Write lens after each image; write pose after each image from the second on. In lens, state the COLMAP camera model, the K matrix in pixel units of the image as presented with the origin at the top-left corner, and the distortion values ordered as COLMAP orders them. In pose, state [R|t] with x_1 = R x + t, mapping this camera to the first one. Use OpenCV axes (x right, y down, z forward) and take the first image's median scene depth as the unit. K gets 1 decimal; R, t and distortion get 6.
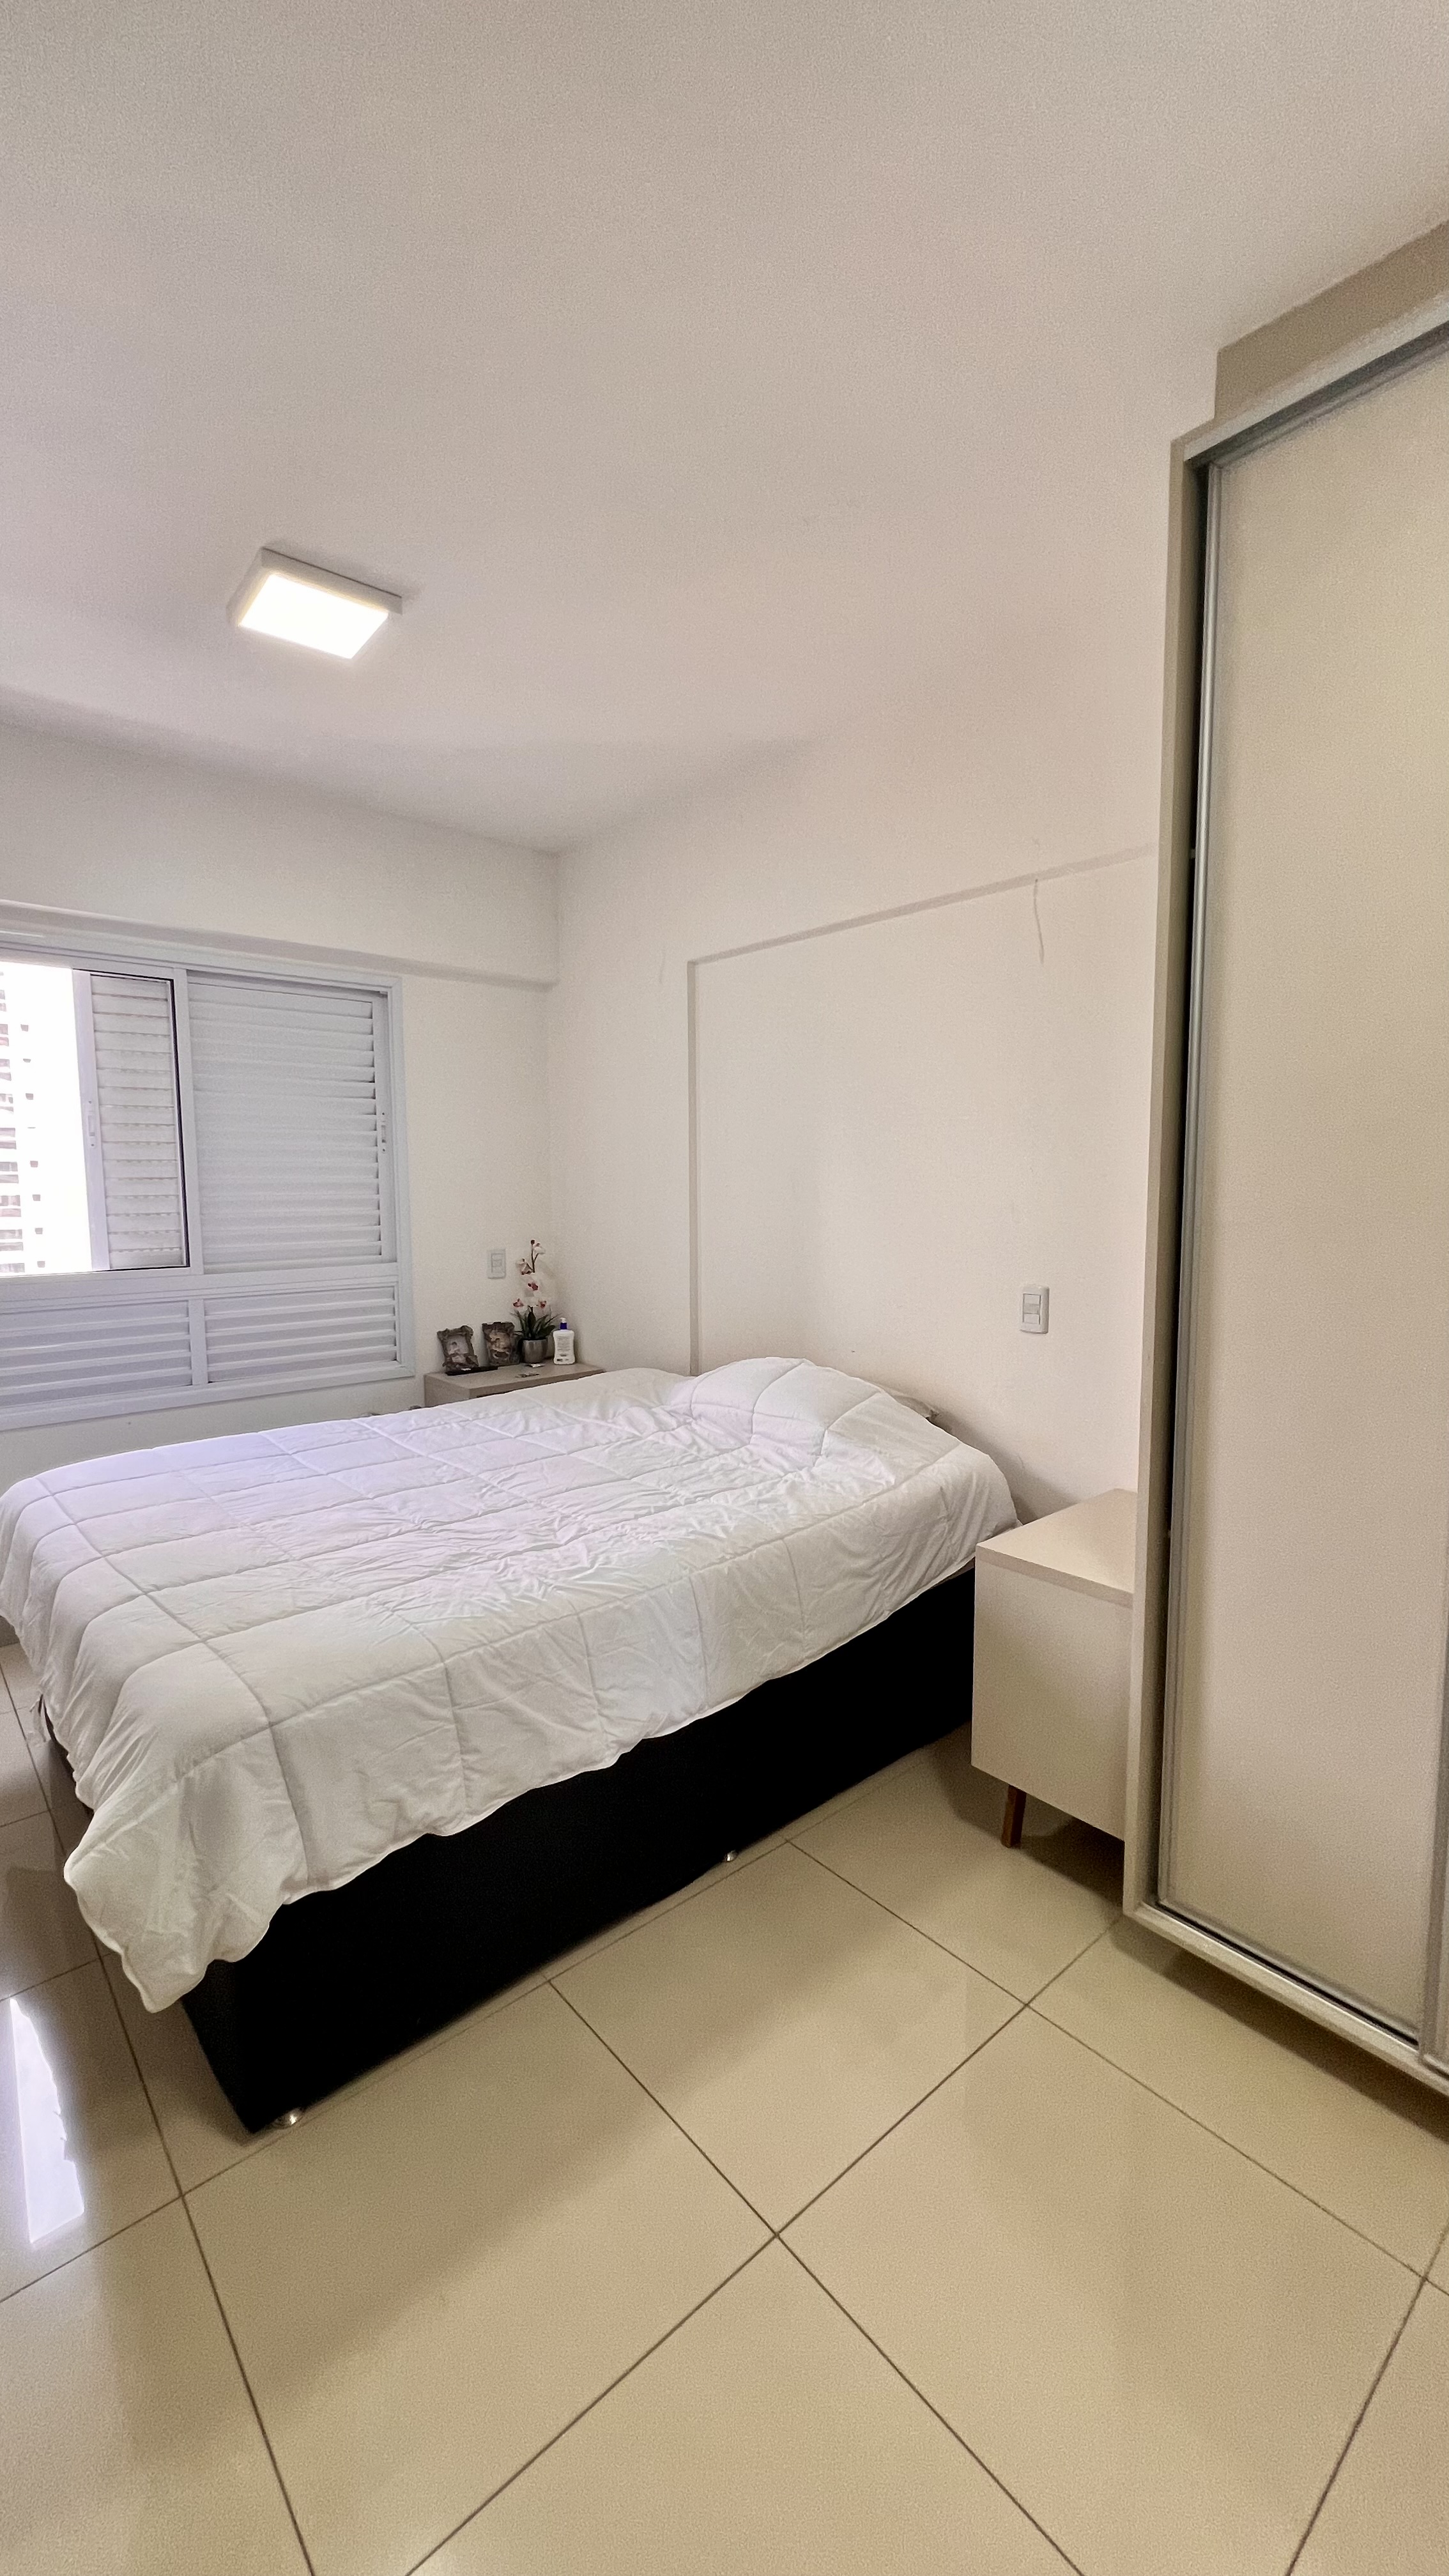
lens RADIAL K [[1036.2, 0, 723.9], [0, 1036.2, 1285.5], [0, 0, 1]] dist [-0.001590, 0.000614]
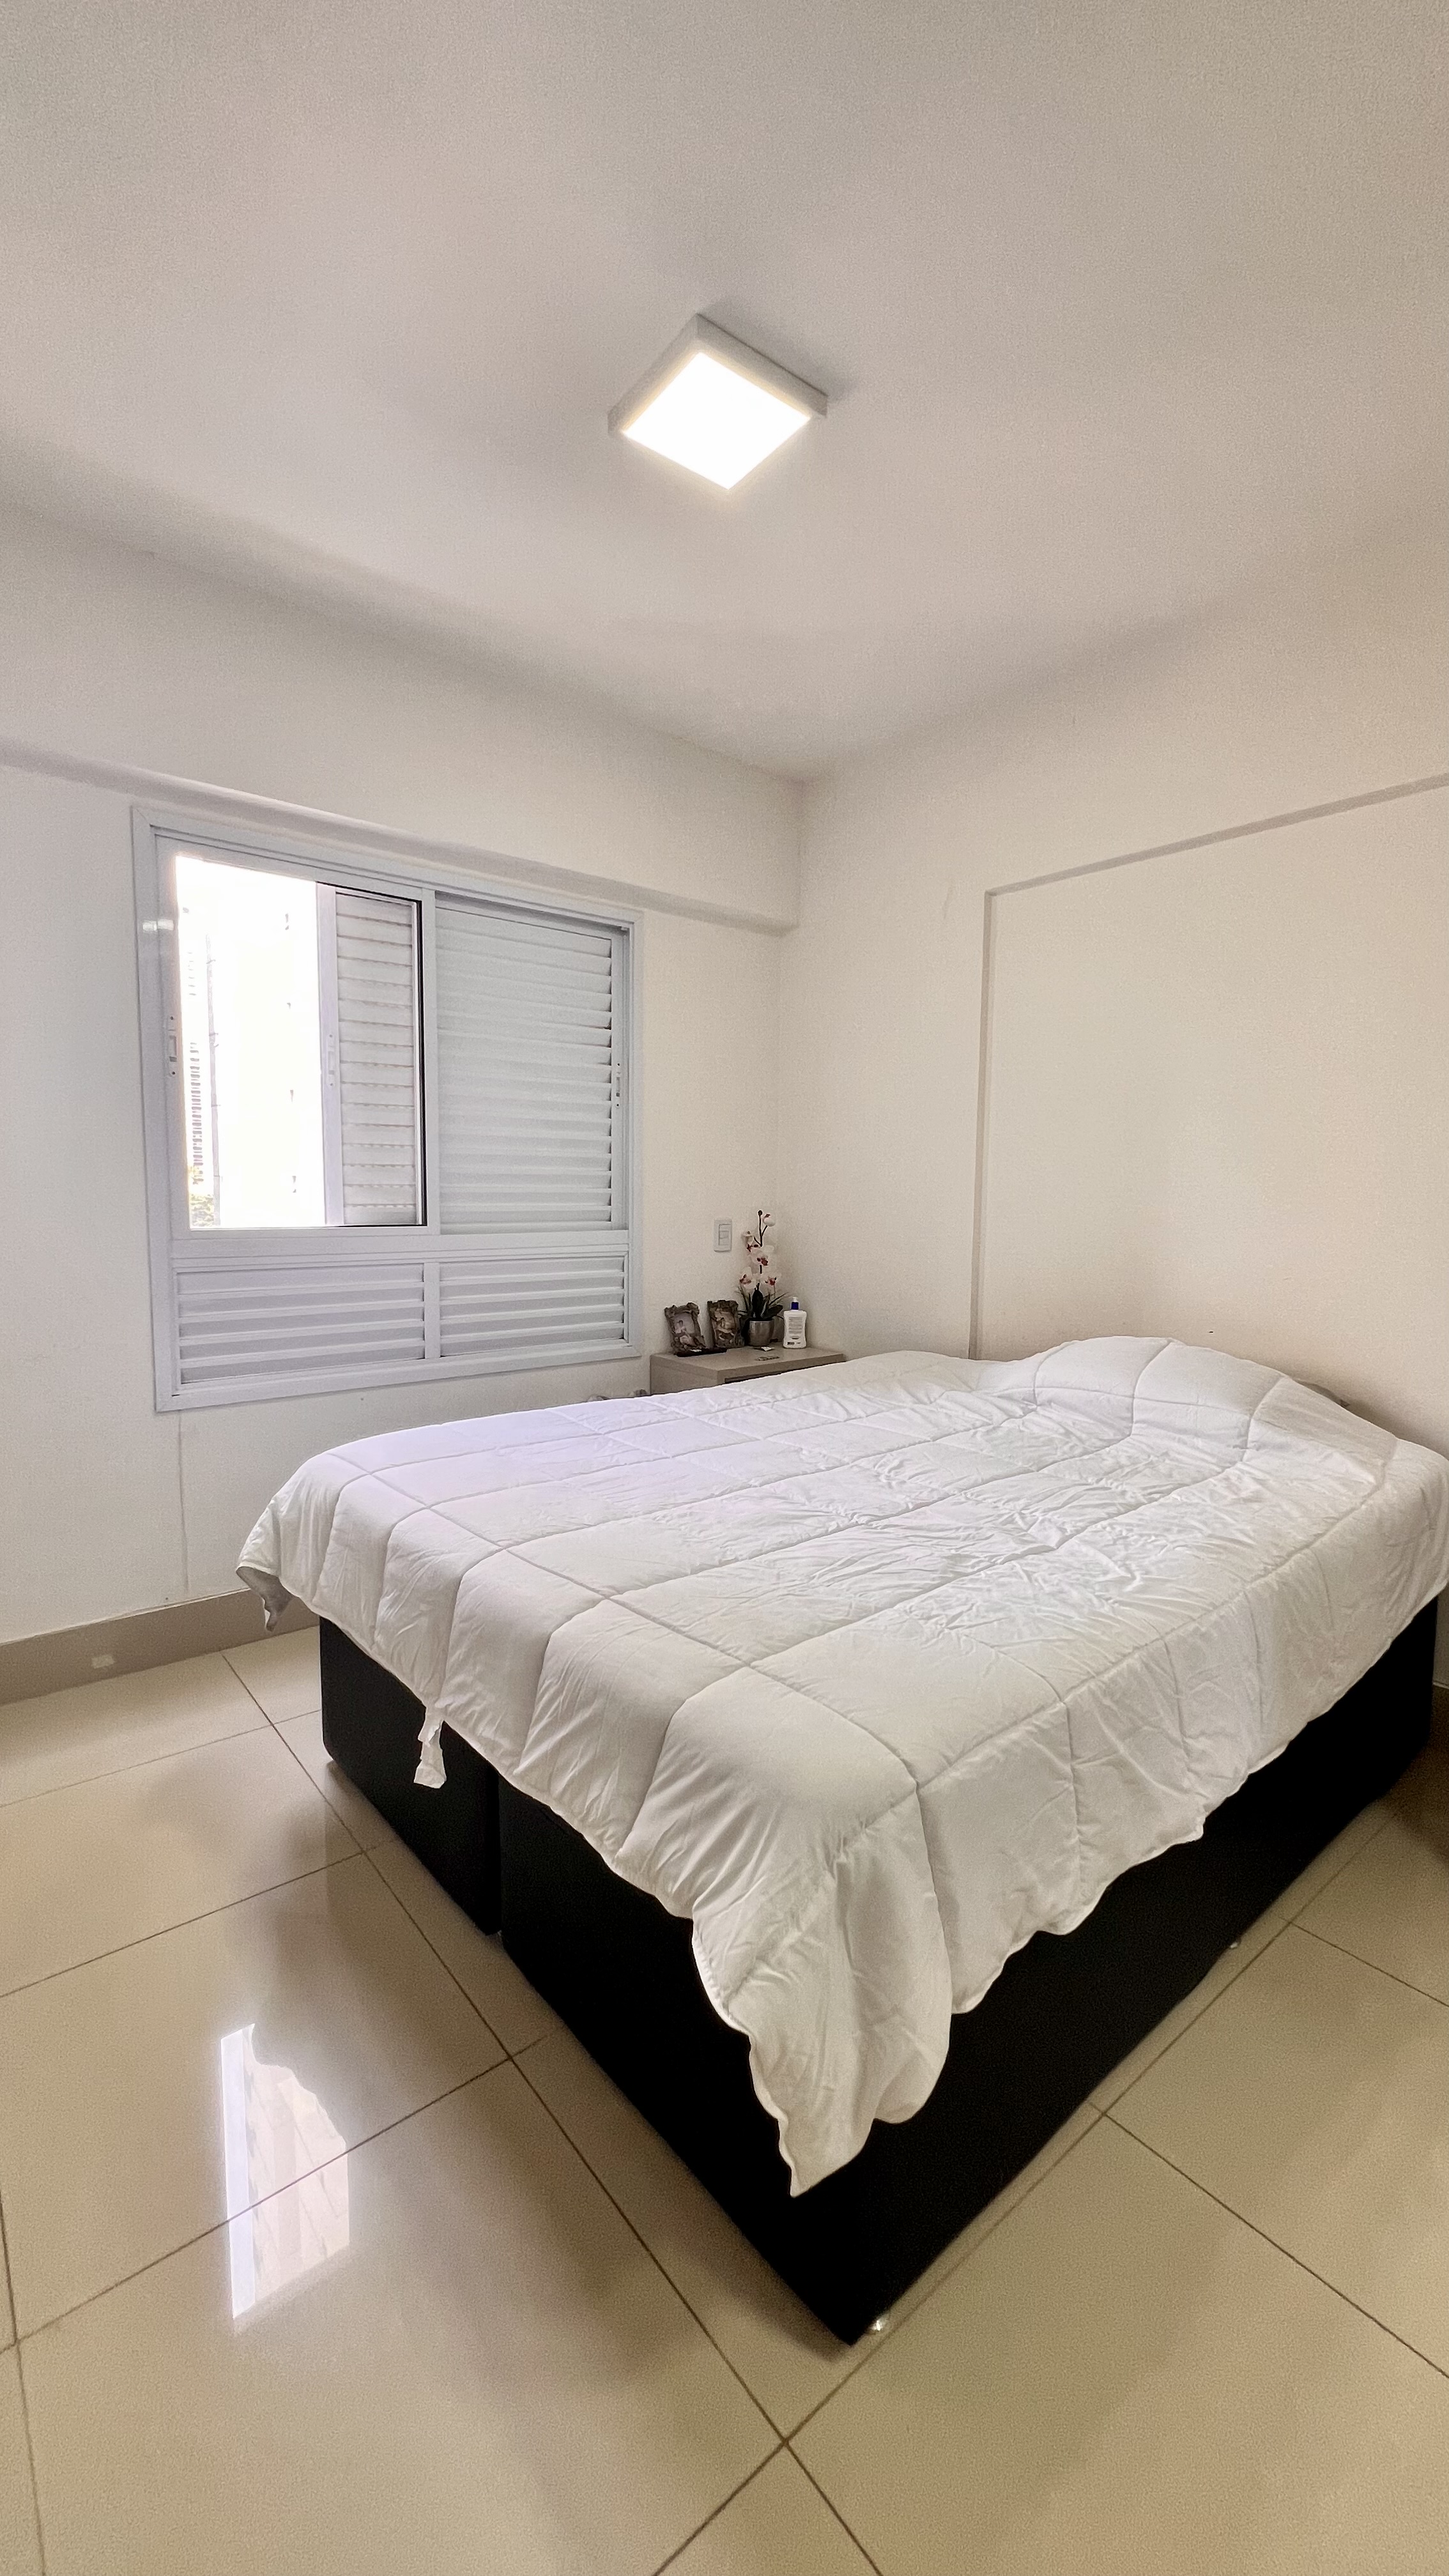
lens RADIAL K [[1036.2, 0, 725.1], [0, 1036.2, 1285.4], [0, 0, 1]] dist [-0.001590, 0.000614]
pose [[0.999519, 0.018048, -0.025237, -0.283842], [-0.018221, 0.999812, -0.006623, 0.041720], [0.025112, 0.007080, 0.999660, 0.138908]]
